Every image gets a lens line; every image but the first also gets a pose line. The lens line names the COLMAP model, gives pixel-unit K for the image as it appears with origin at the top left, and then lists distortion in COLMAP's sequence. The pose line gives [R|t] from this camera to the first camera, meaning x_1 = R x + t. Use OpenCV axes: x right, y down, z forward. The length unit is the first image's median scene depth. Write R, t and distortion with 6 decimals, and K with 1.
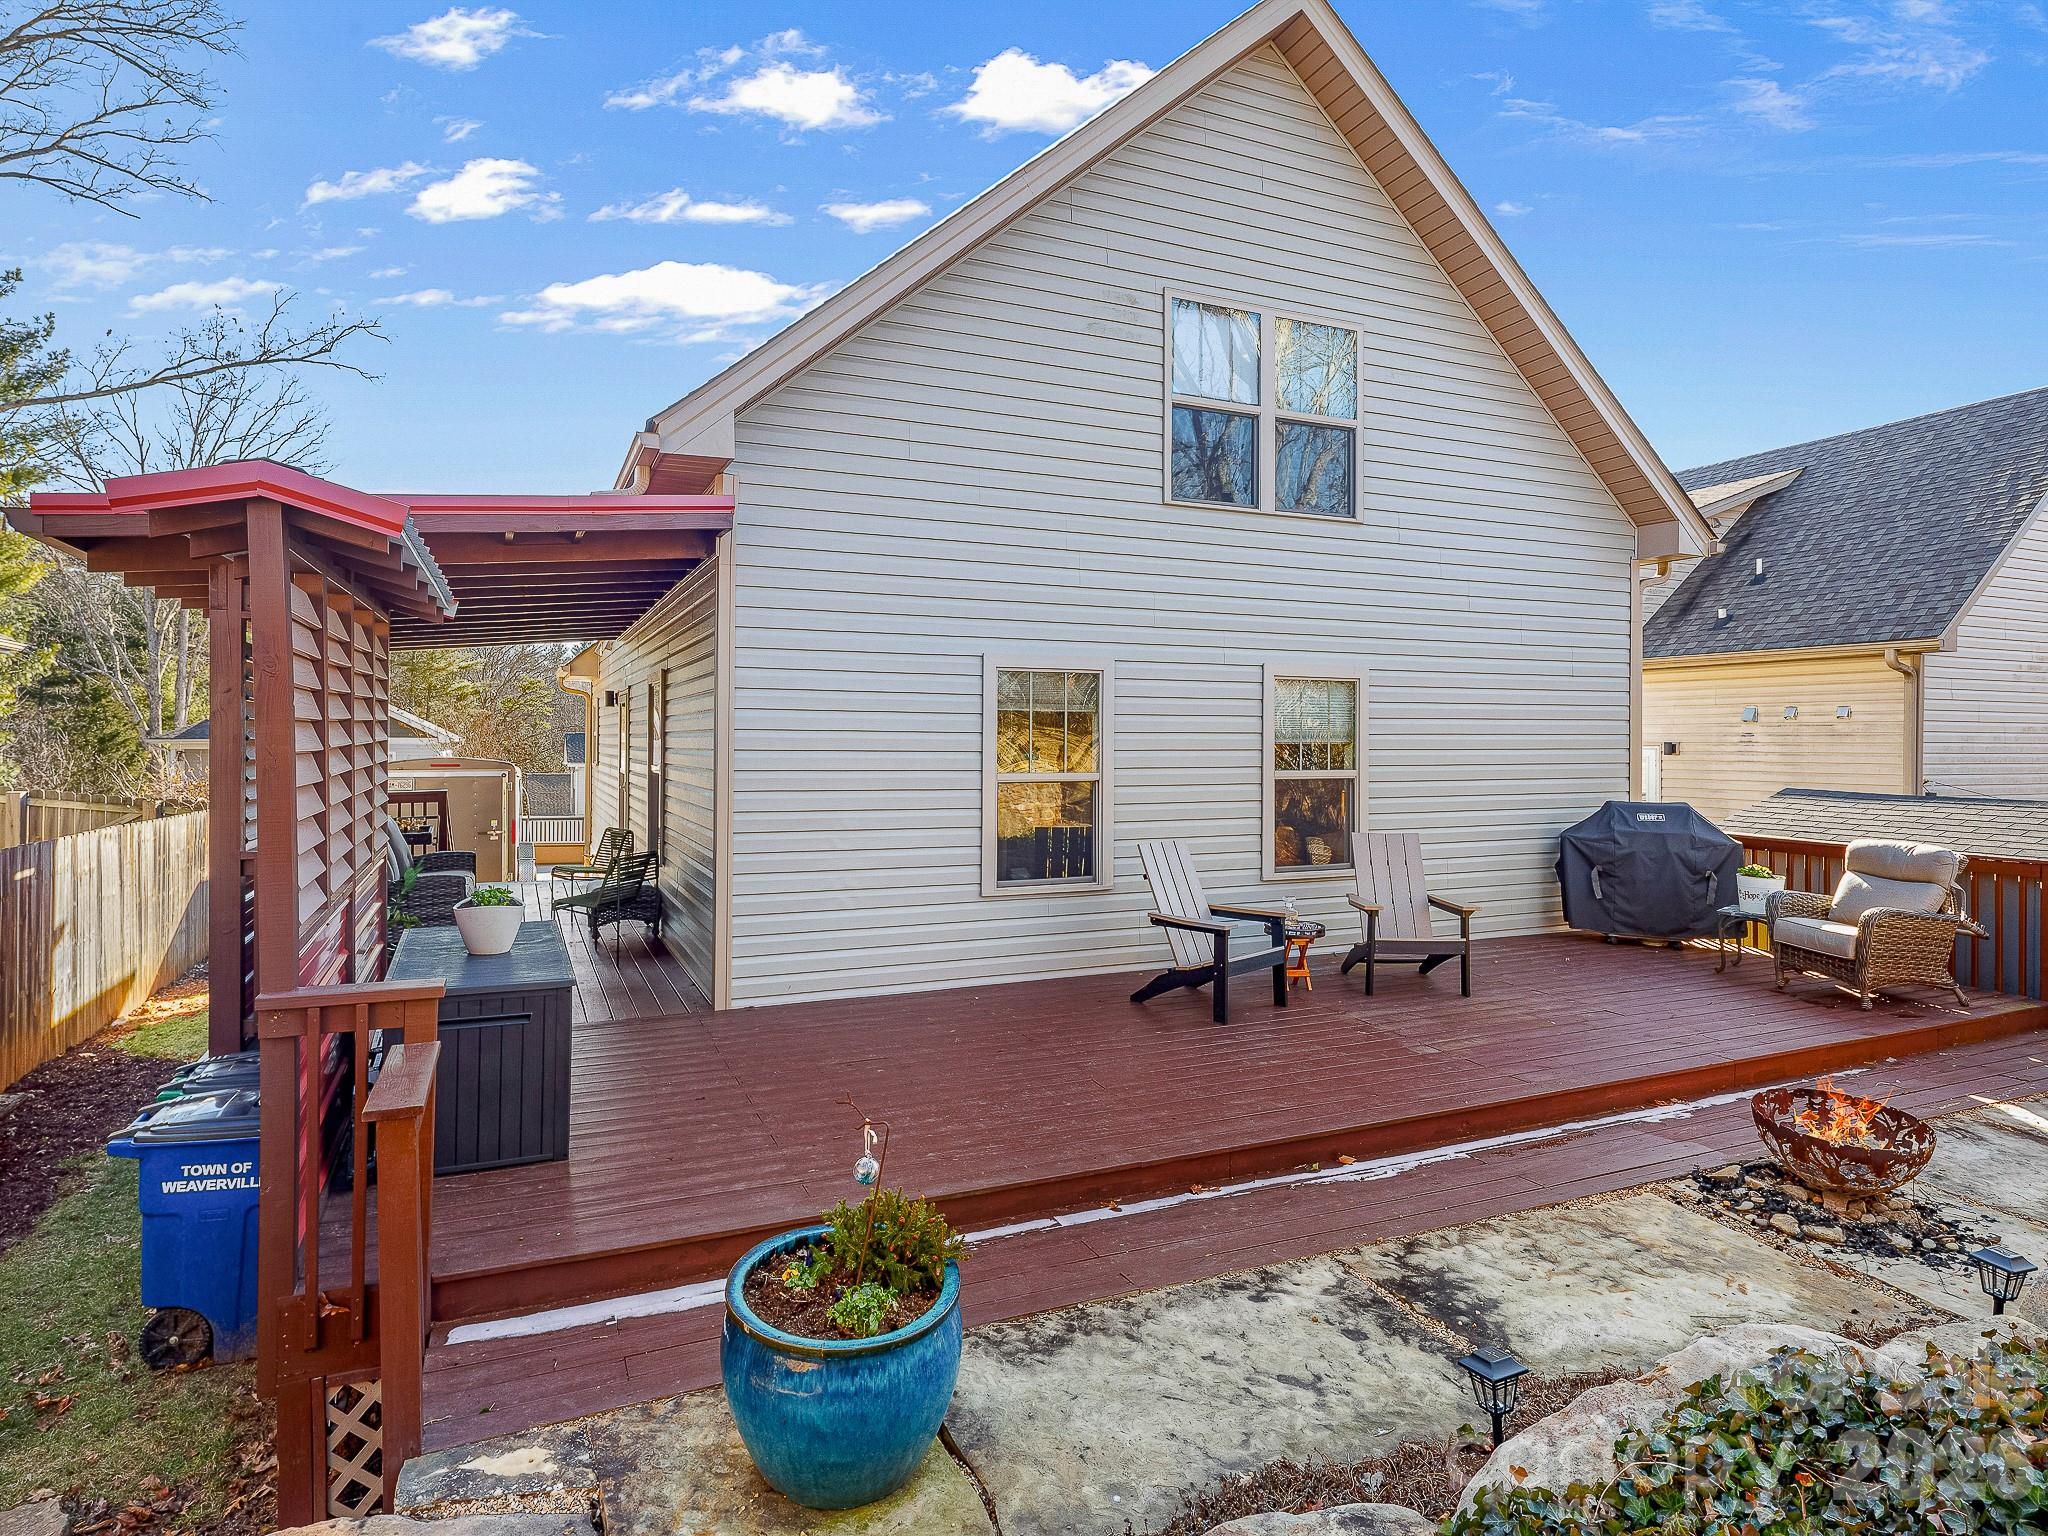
lens RADIAL K [[1133.5, 0, 999.9], [0, 1133.5, 736.4], [0, 0, 1]] dist [-0.001738, 0.000001]
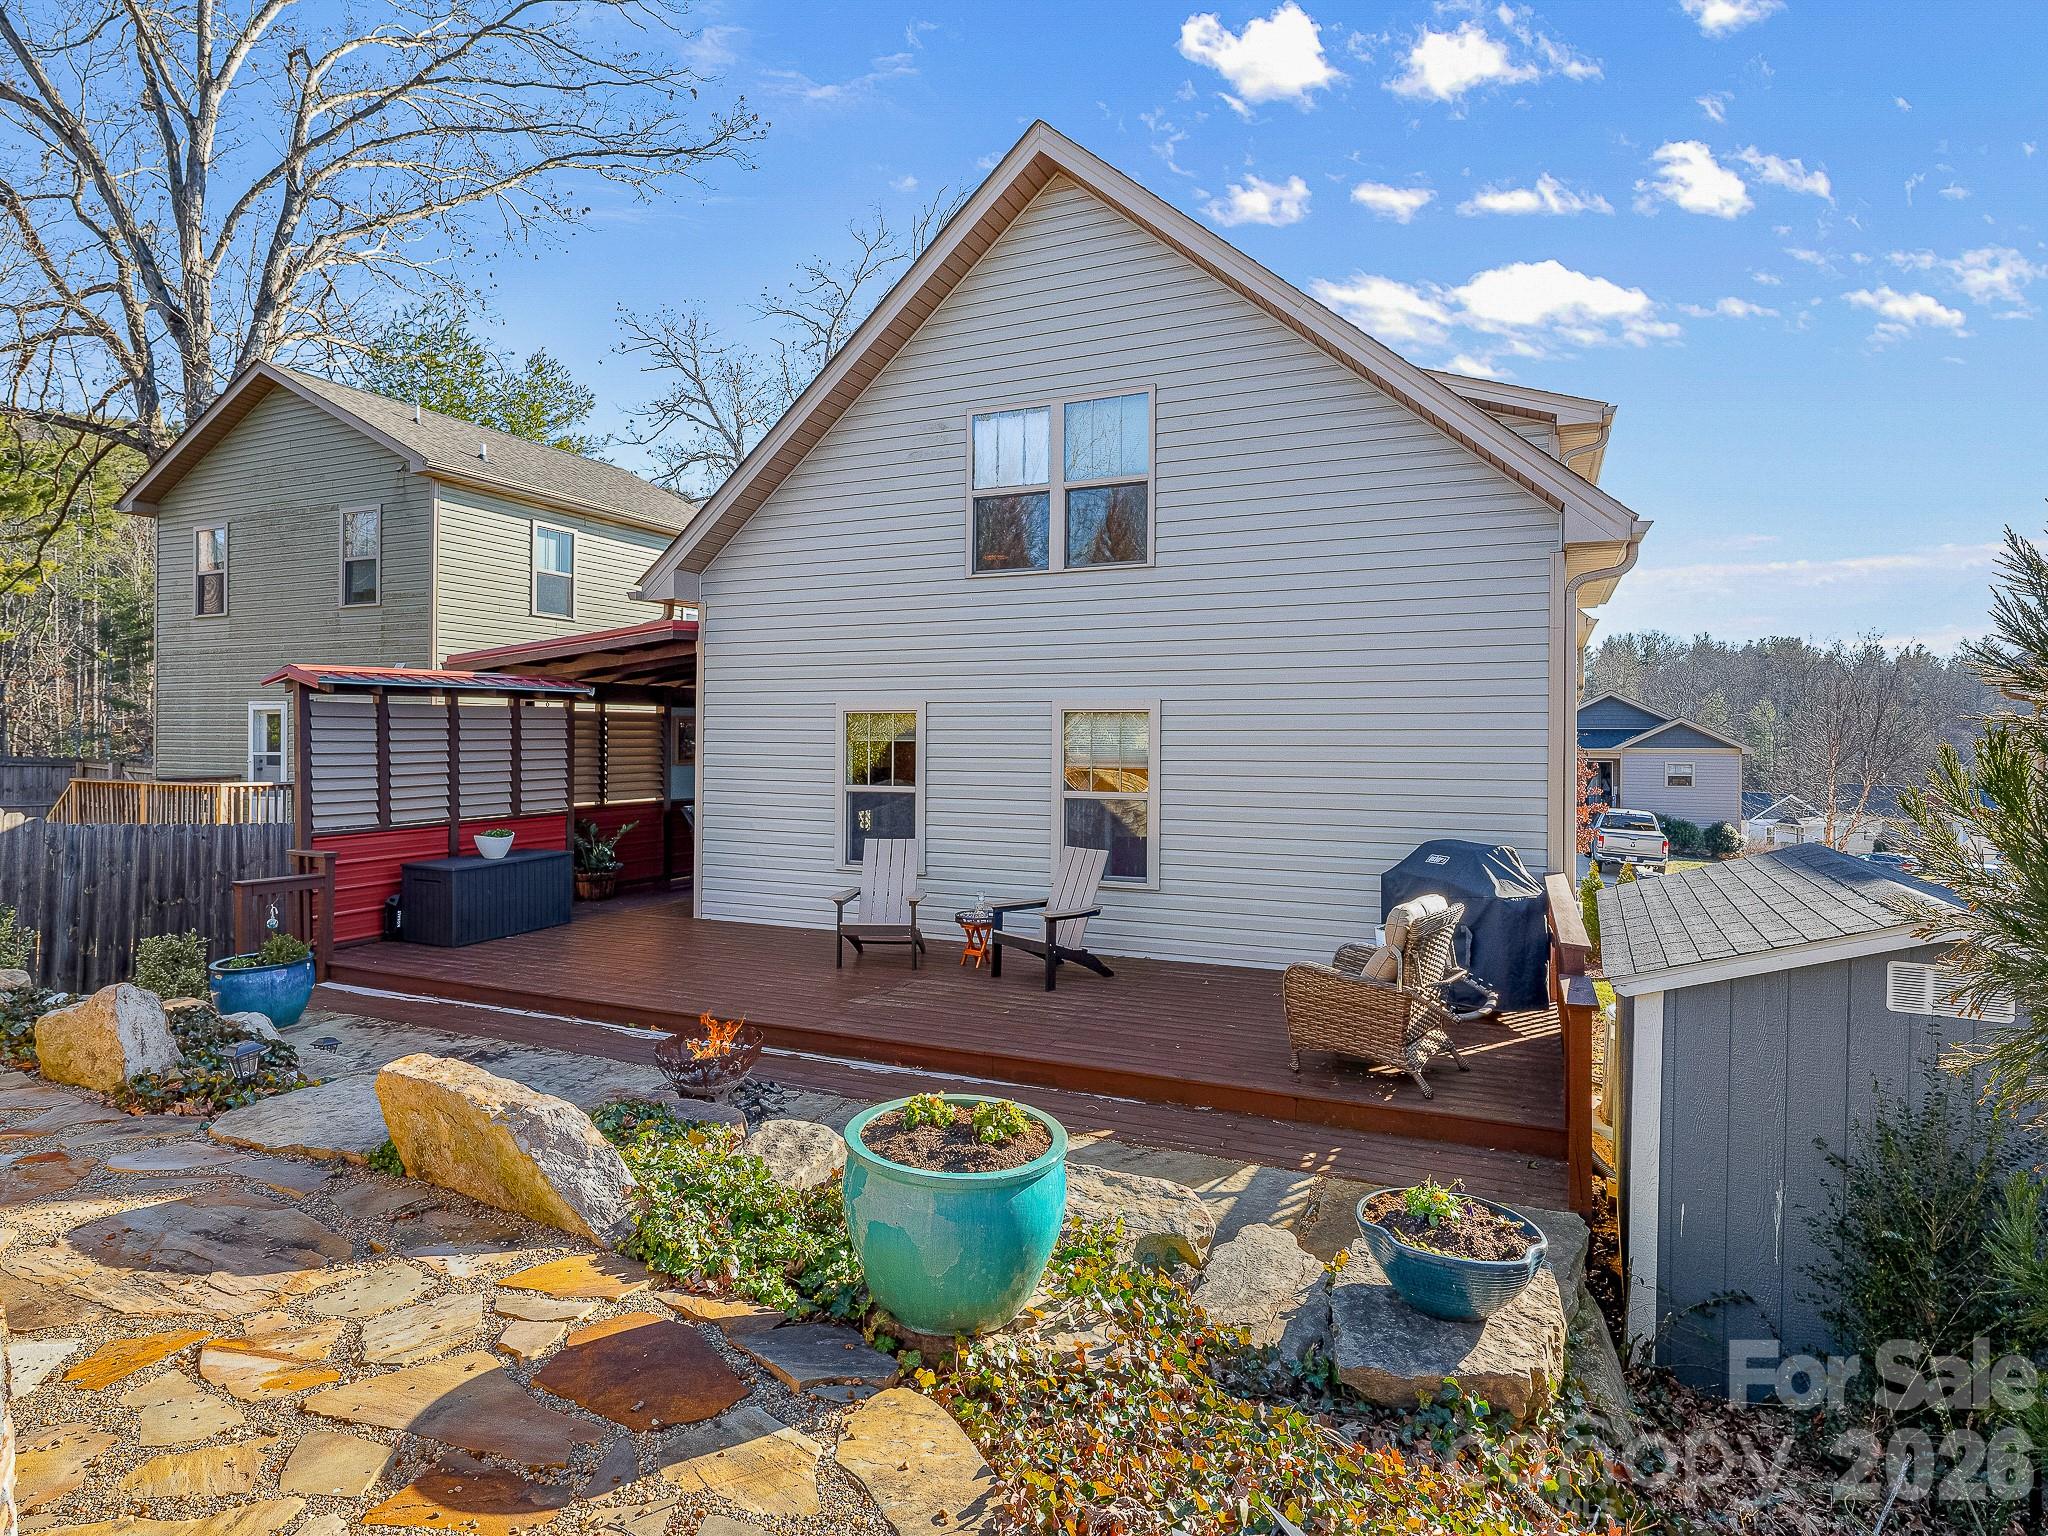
lens RADIAL K [[1133.5, 0, 999.9], [0, 1133.5, 736.4], [0, 0, 1]] dist [-0.001738, 0.000001]
pose [[0.663586, -0.000487, -0.748100, 1.083758], [-0.000514, 0.999999, -0.001107, -0.024338], [0.748100, 0.001119, 0.663585, 0.173592]]
